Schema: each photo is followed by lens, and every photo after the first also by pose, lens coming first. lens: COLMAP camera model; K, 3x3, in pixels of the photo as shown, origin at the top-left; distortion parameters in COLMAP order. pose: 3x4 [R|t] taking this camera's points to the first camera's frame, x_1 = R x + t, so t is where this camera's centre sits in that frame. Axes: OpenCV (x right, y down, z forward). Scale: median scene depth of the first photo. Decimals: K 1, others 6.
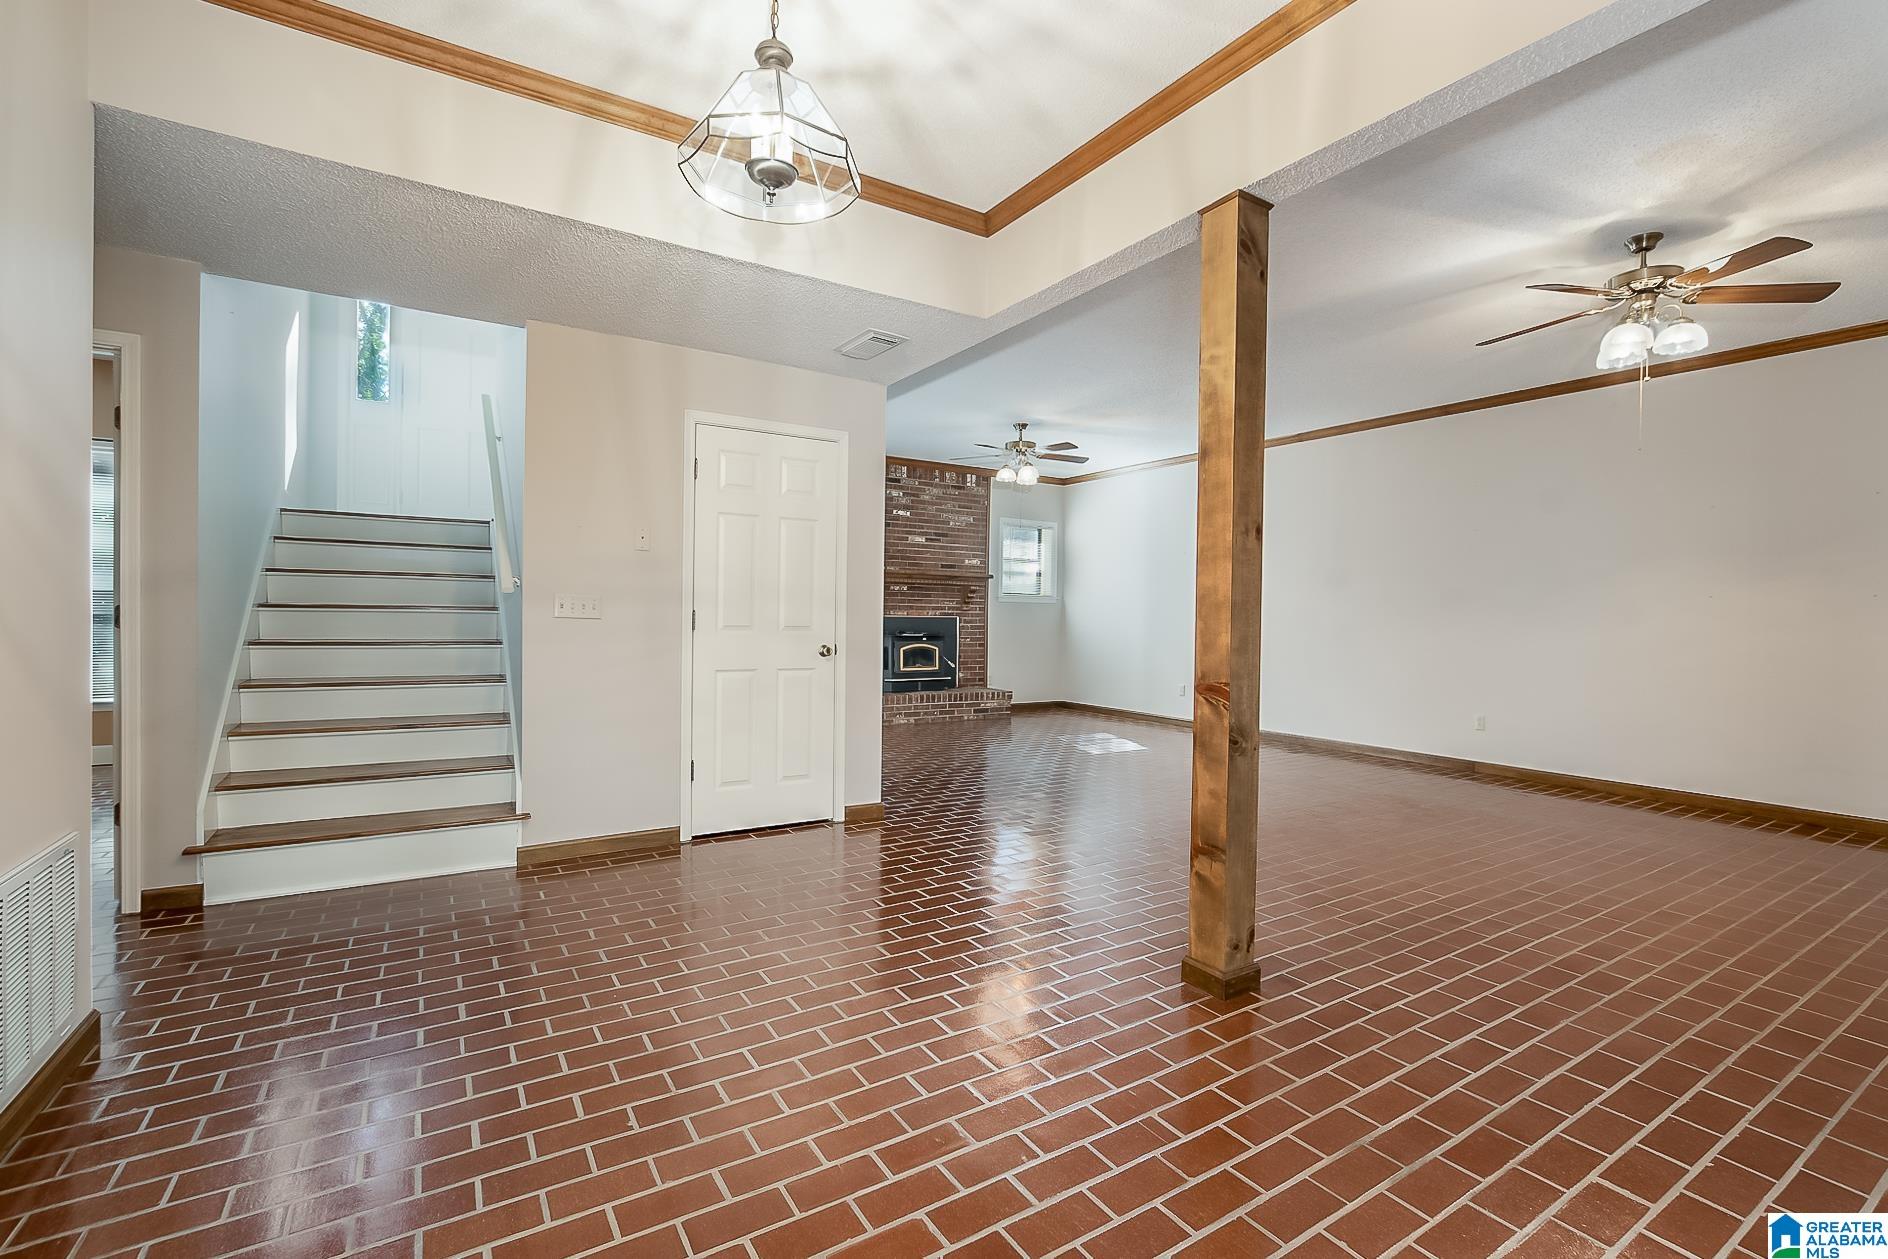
lens RADIAL K [[836.8, 0, 961.3], [0, 836.8, 614.8], [0, 0, 1]] dist [-0.020899, 0.004175]
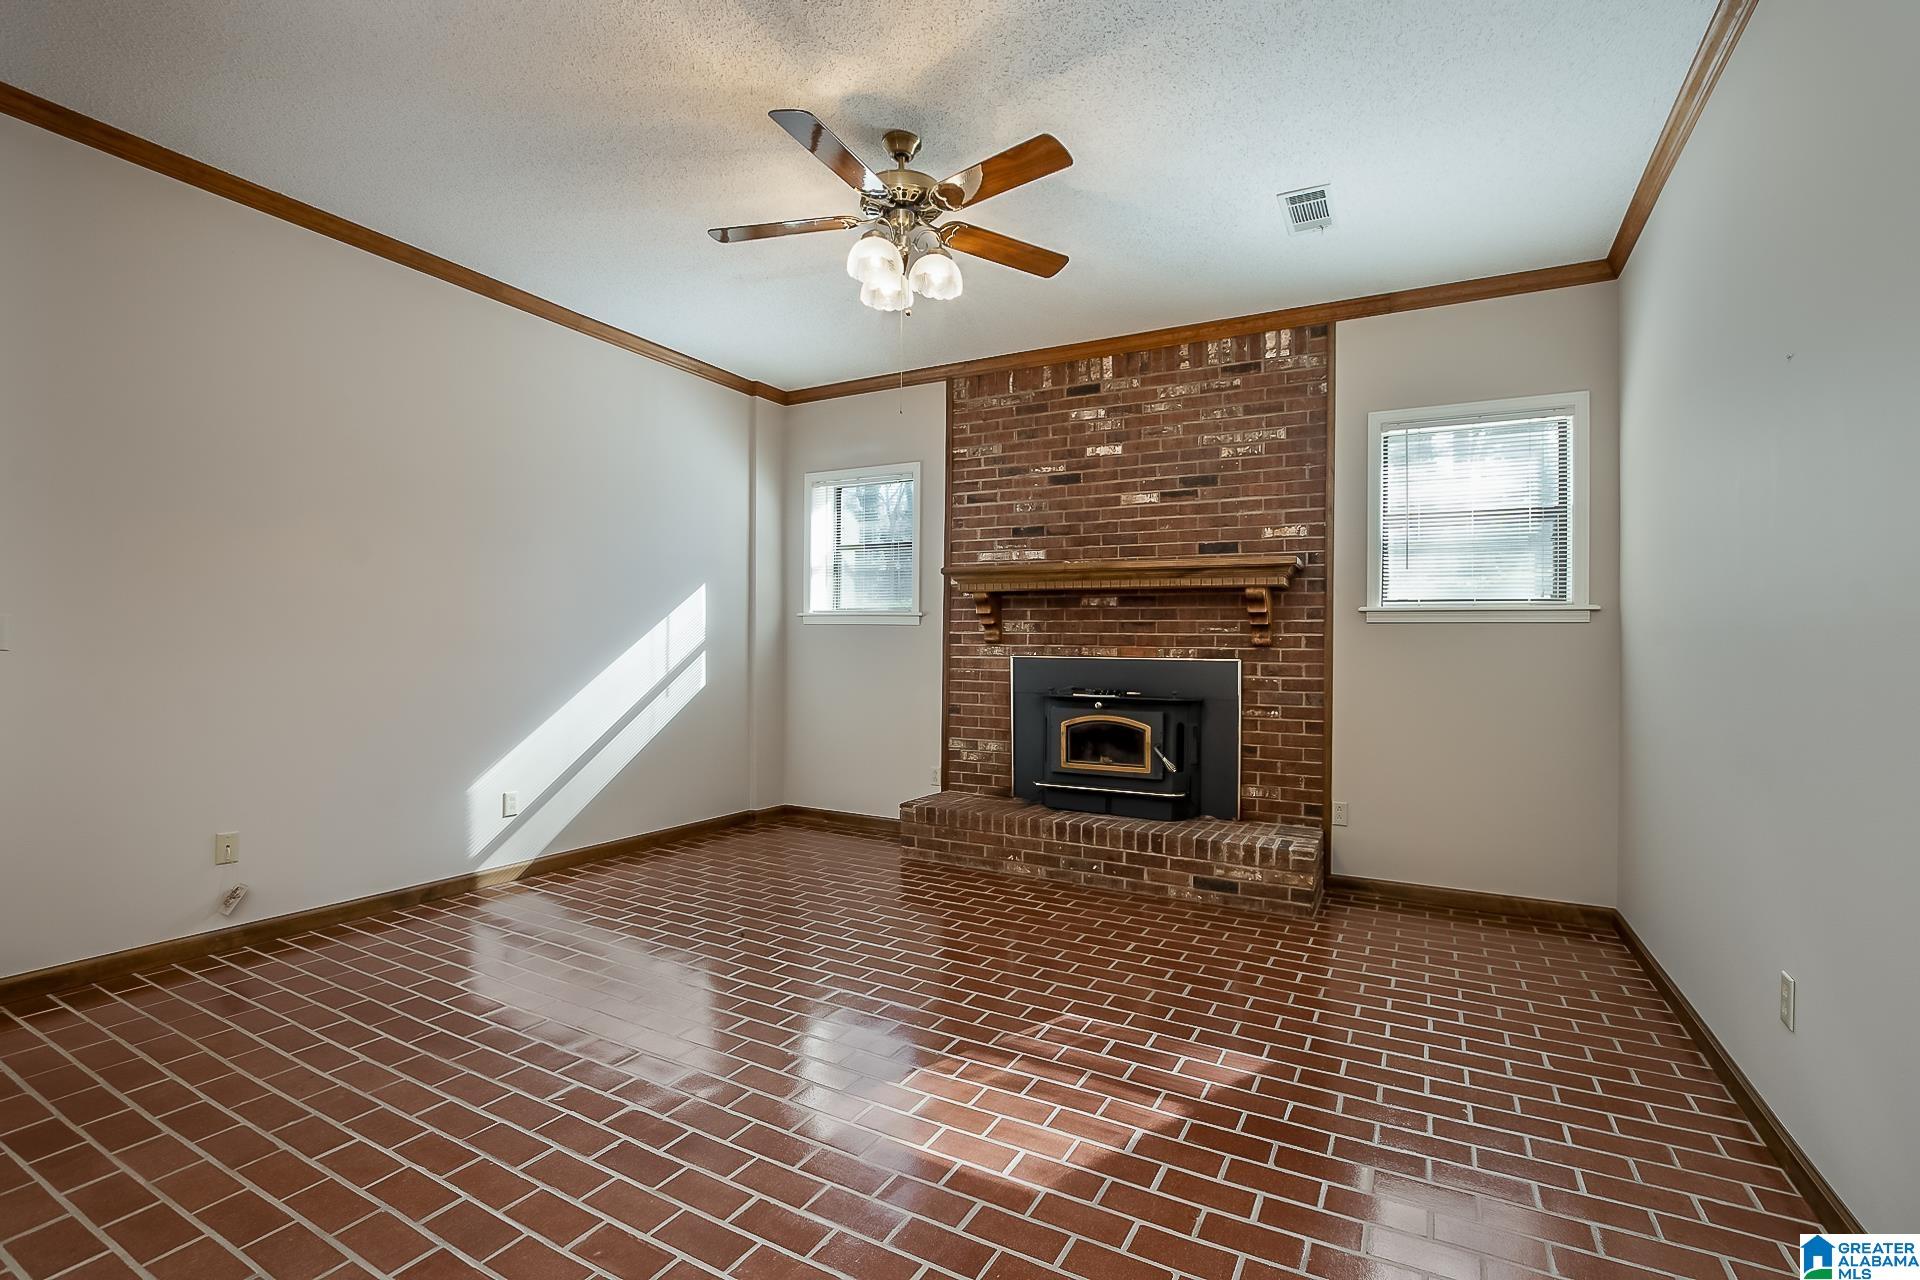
lens RADIAL K [[851.0, 0, 962.5], [0, 851.0, 651.6], [0, 0, 1]] dist [-0.020899, 0.004175]
pose [[0.476844, -0.002407, -0.878985, 0.328342], [-0.008950, 0.999931, -0.007594, 0.002659], [0.878942, 0.011488, 0.476790, 0.673154]]
